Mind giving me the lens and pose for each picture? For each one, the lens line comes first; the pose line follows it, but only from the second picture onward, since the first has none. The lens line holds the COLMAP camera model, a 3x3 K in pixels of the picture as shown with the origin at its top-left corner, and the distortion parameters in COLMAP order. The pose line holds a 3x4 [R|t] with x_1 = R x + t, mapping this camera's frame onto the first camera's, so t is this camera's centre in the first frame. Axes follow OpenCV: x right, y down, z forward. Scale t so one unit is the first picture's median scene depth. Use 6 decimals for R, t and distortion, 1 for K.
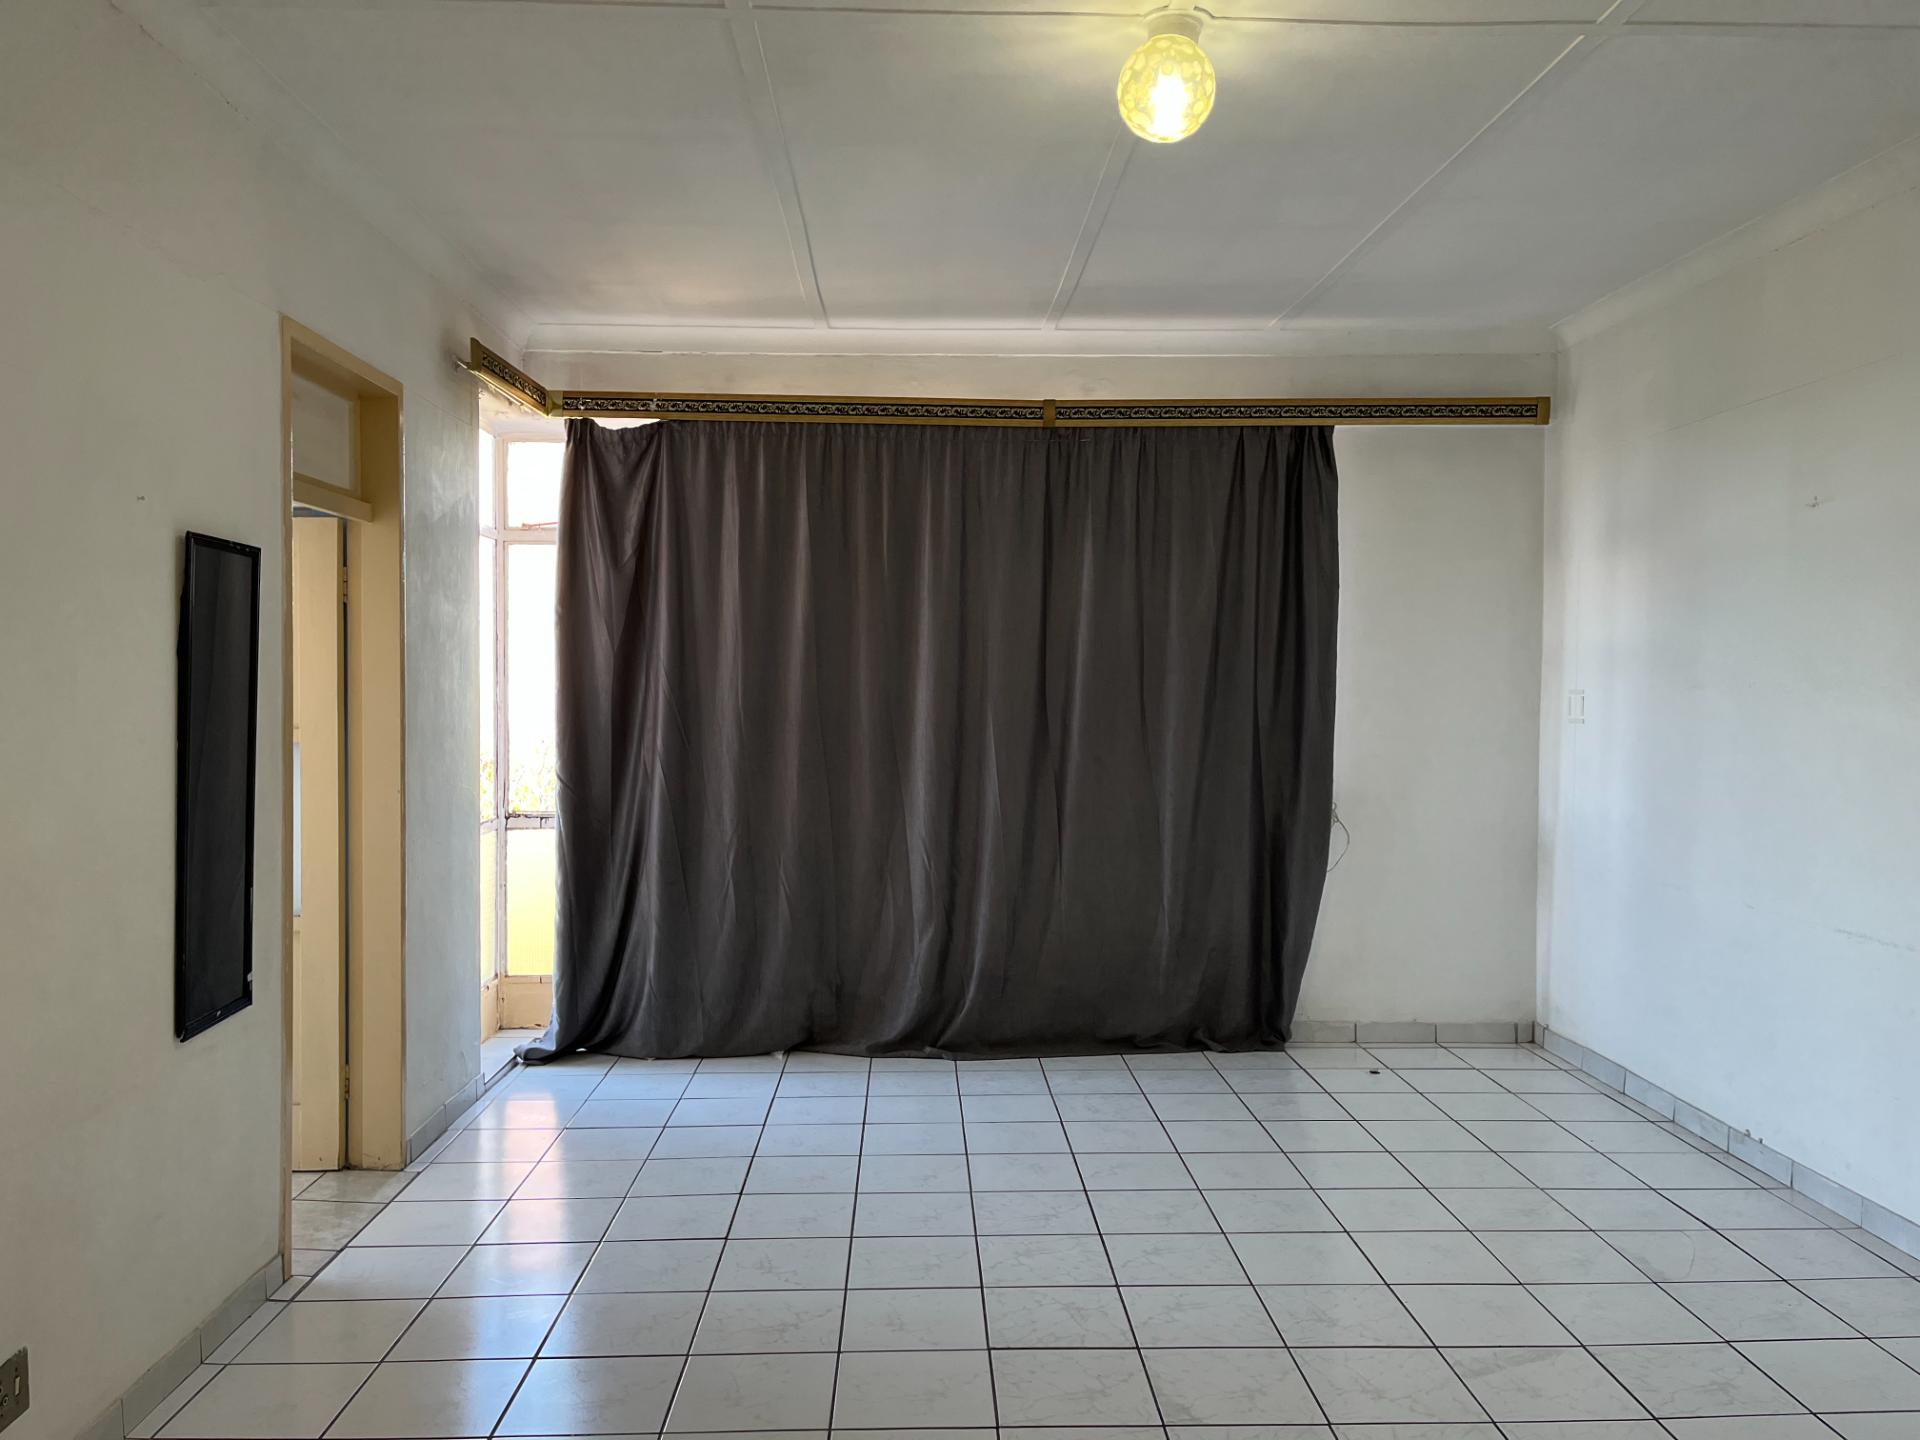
lens RADIAL K [[1457.4, 0, 961.8], [0, 1457.4, 716.7], [0, 0, 1]] dist [0.069205, -0.088086]
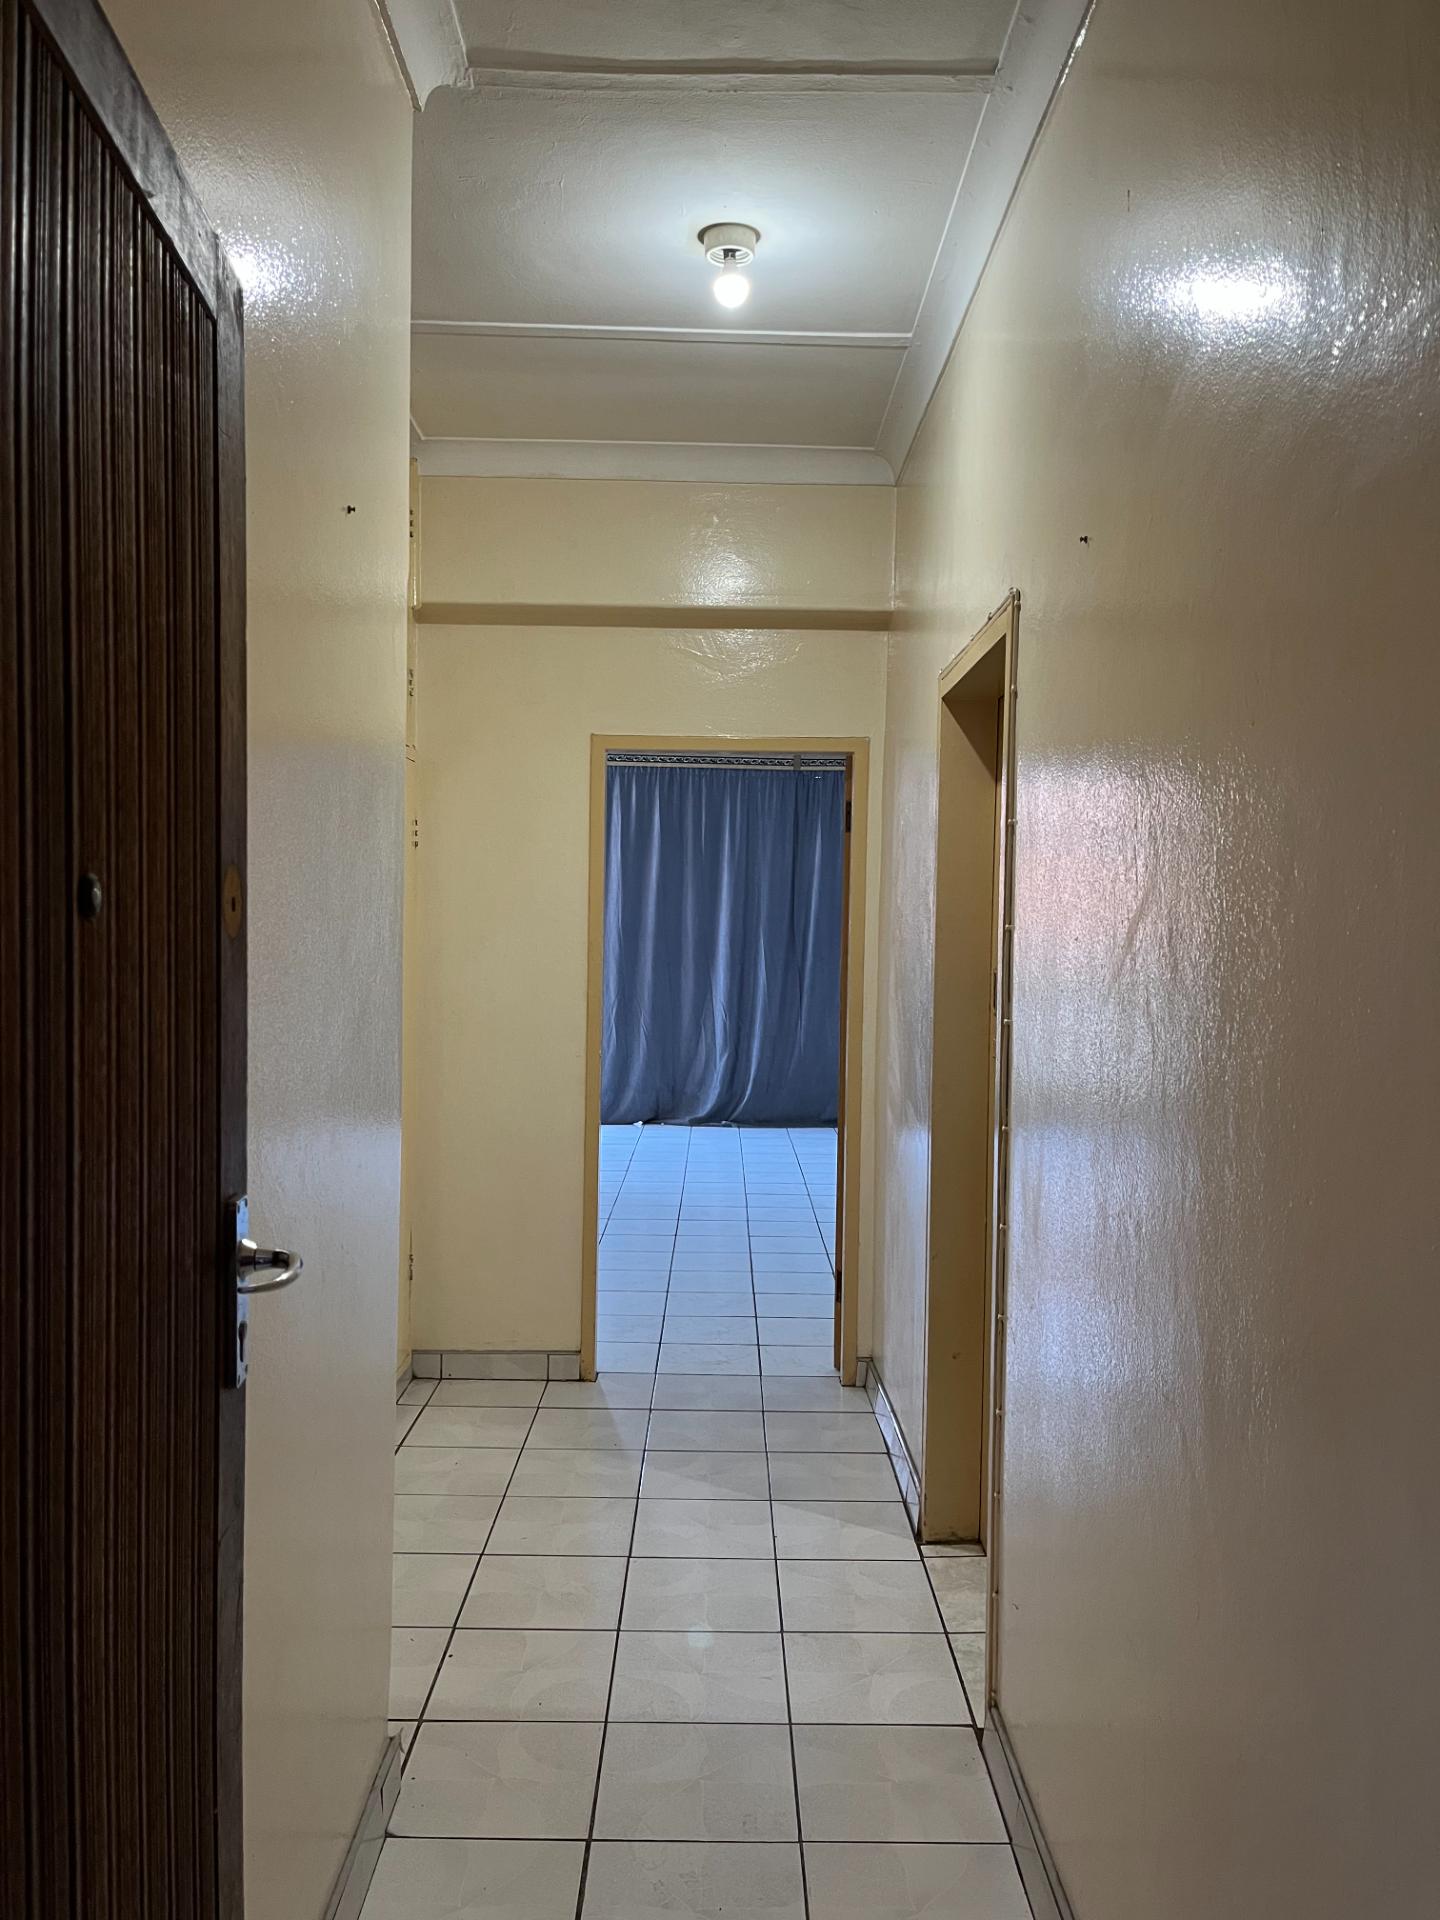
lens RADIAL K [[1457.4, 0, 720.2], [0, 1457.4, 963.7], [0, 0, 1]] dist [0.069205, -0.088086]
pose [[0.999503, 0.013943, -0.028263, 0.019991], [-0.013904, 0.999902, 0.001590, 0.033018], [0.028283, -0.001196, 0.999599, -0.760599]]
